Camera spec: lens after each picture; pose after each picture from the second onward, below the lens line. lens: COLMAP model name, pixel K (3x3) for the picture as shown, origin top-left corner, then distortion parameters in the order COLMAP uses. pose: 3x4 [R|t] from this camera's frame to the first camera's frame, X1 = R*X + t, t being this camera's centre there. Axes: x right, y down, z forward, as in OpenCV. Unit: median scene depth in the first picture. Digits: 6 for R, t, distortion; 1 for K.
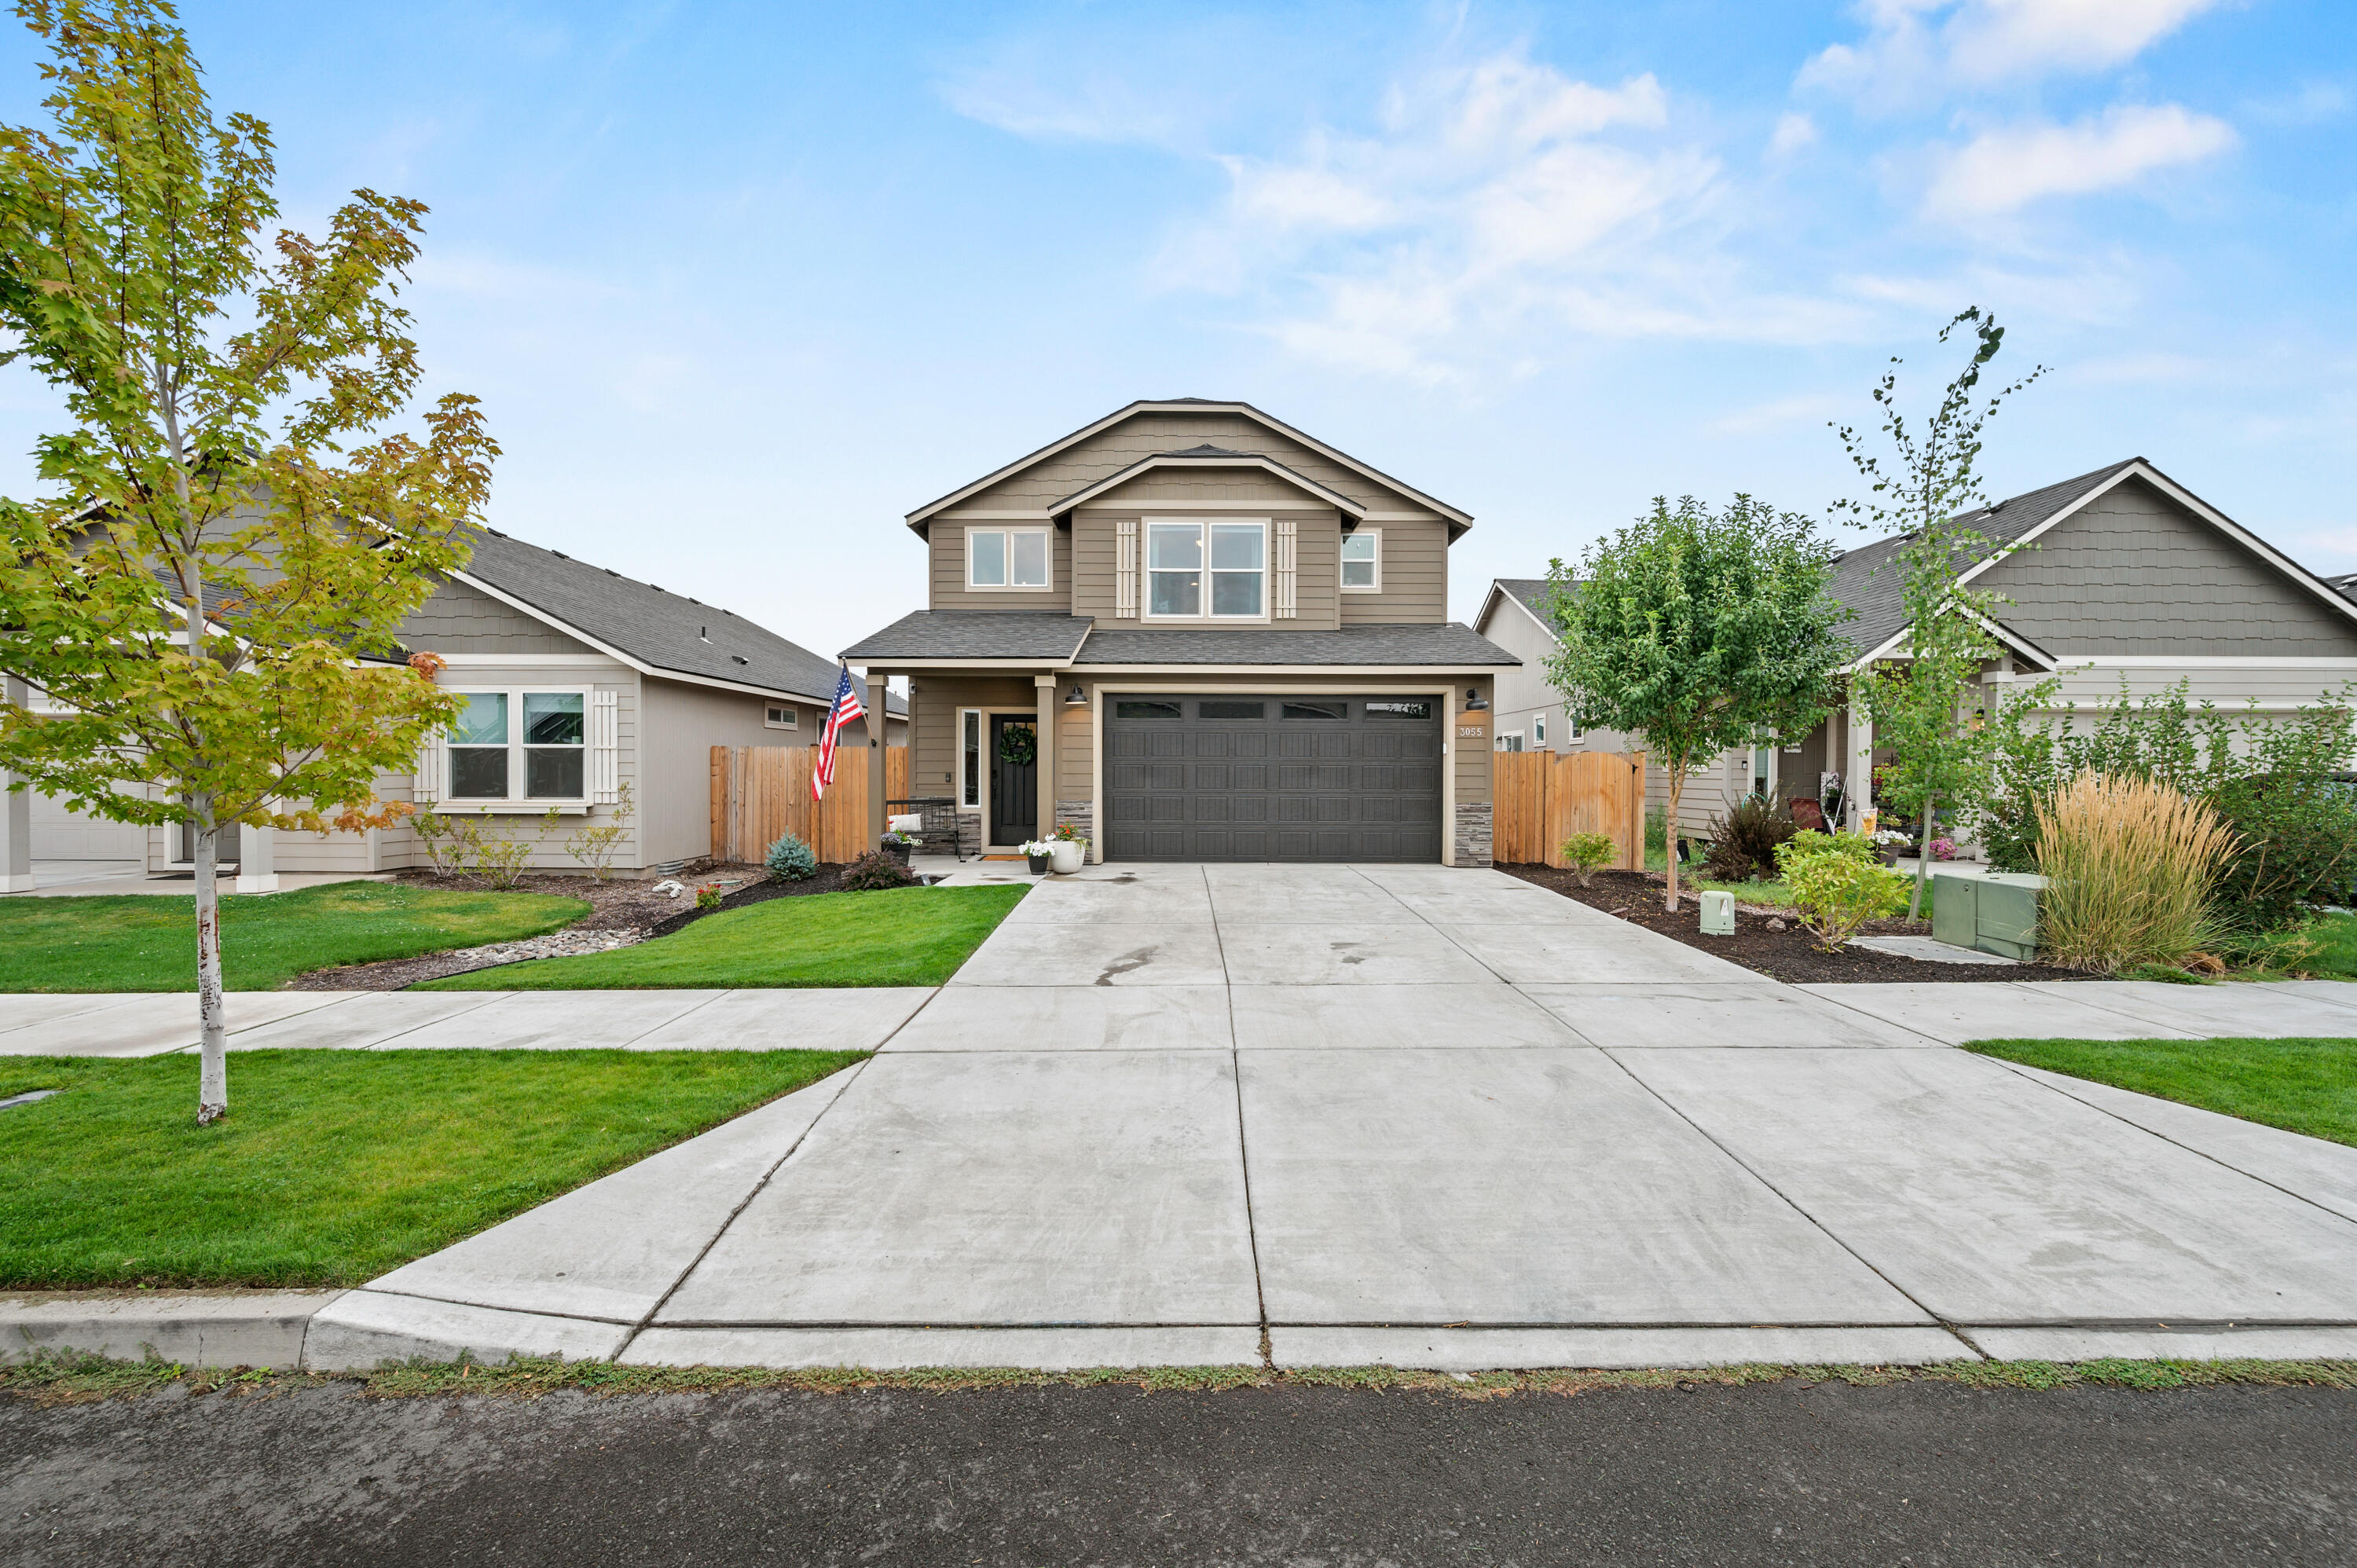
lens RADIAL K [[940.2, 0, 1176.1], [0, 940.2, 777.1], [0, 0, 1]] dist [0.000801, 0.000077]
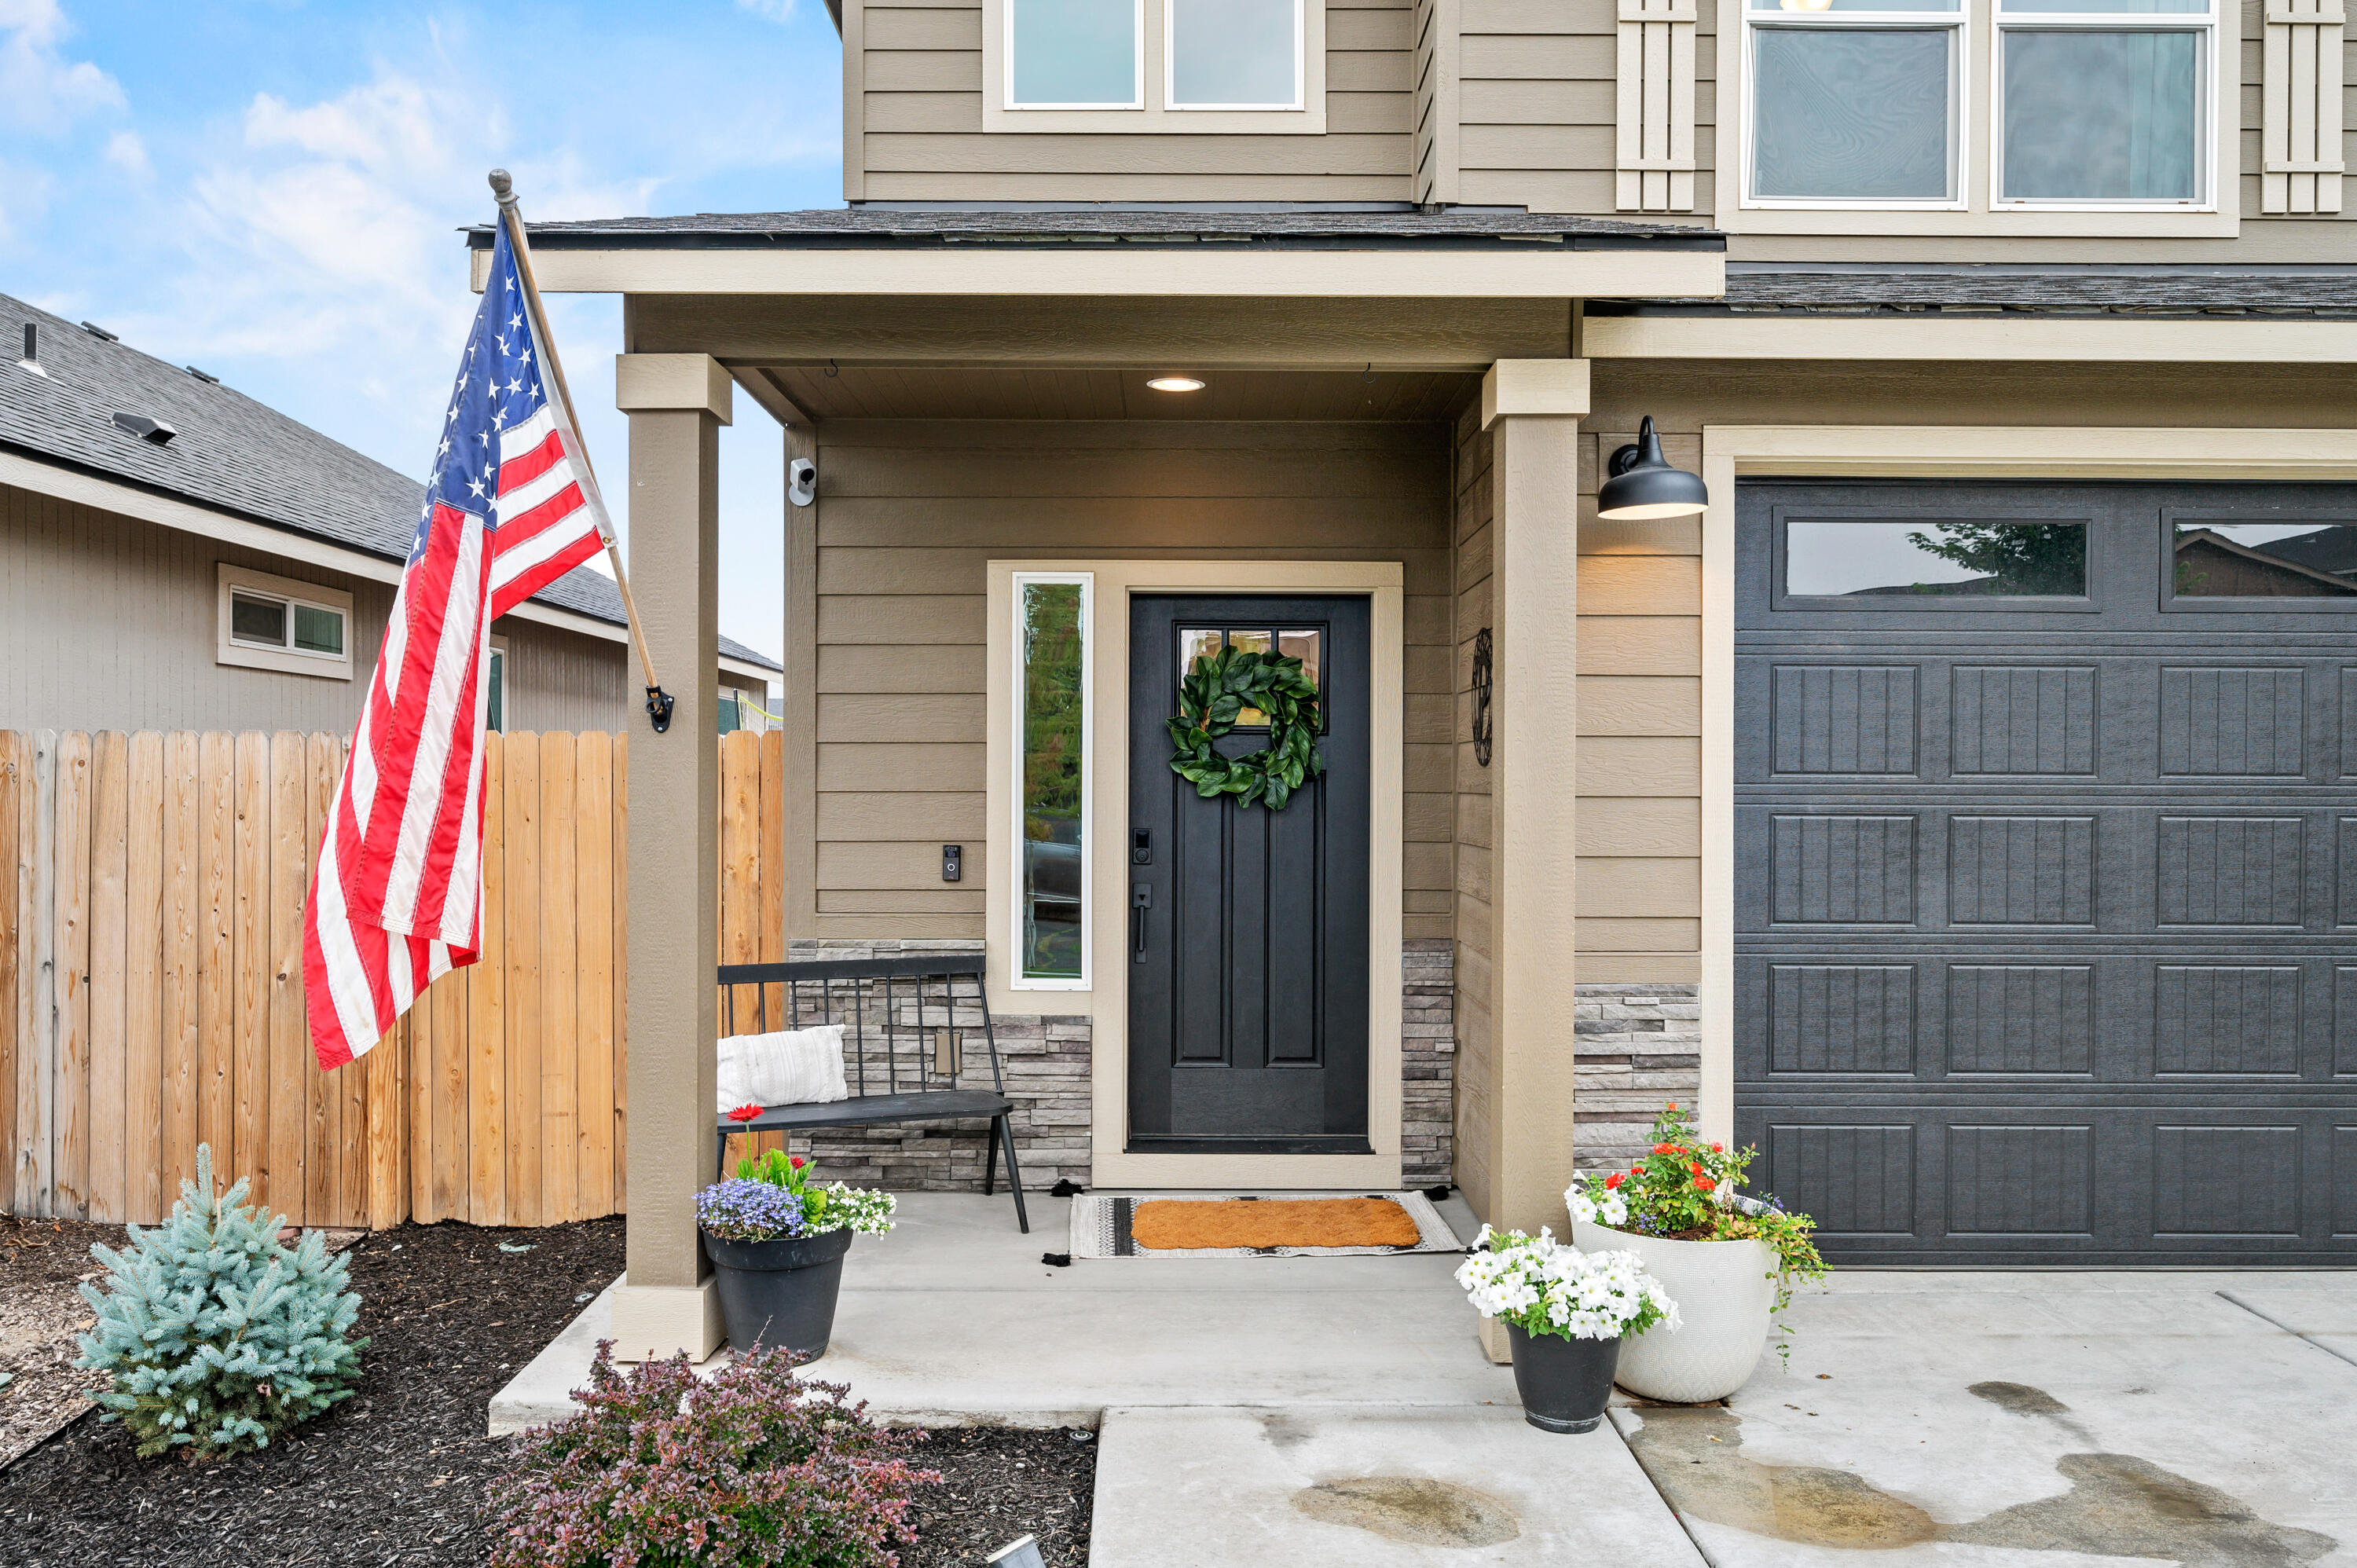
lens RADIAL K [[1784.4, 0, 1166.3], [0, 1784.4, 789.9], [0, 0, 1]] dist [-0.008532, 0.003368]
pose [[0.999965, -0.000814, 0.008345, -0.202702], [0.000863, 0.999982, -0.005882, -0.015720], [-0.008340, 0.005889, 0.999948, 0.582492]]
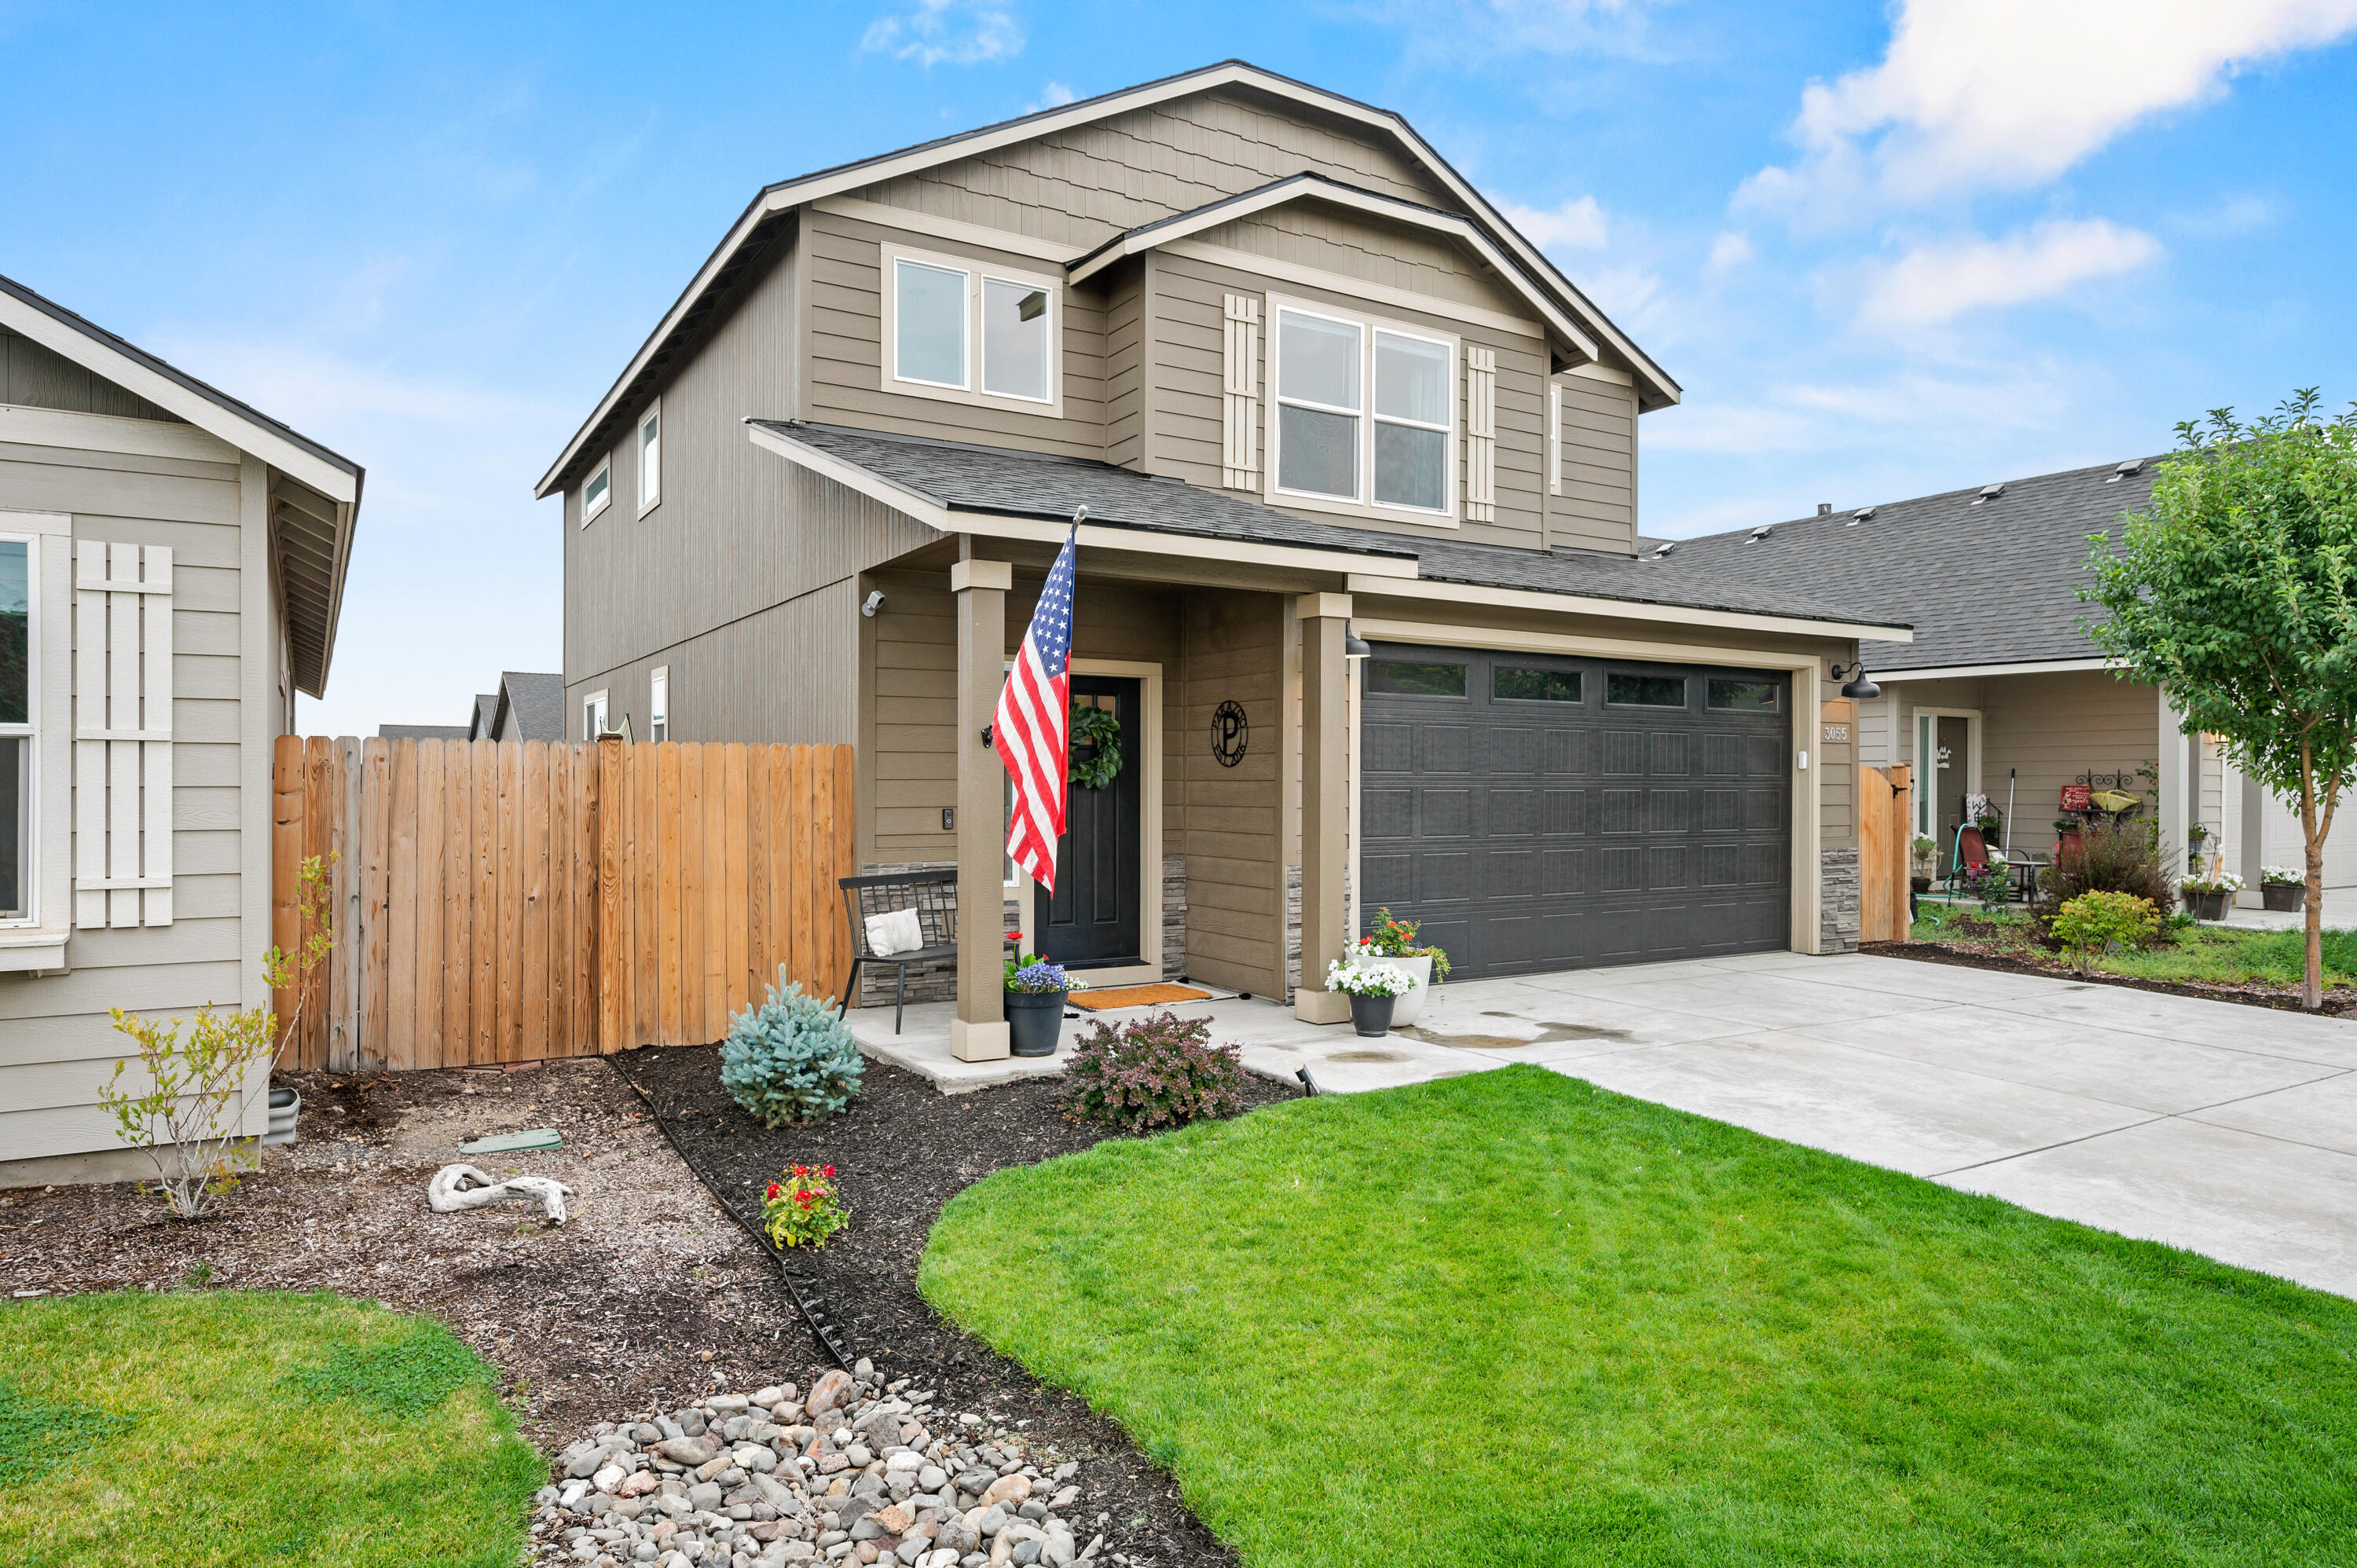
lens RADIAL K [[1426.5, 0, 1170.3], [0, 1426.5, 777.5], [0, 0, 1]] dist [-0.002840, 0.002569]
pose [[0.849861, 0.001207, 0.527005, -0.521572], [0.005875, 0.999914, -0.011763, -0.010370], [-0.526974, 0.013093, 0.849781, 0.420449]]
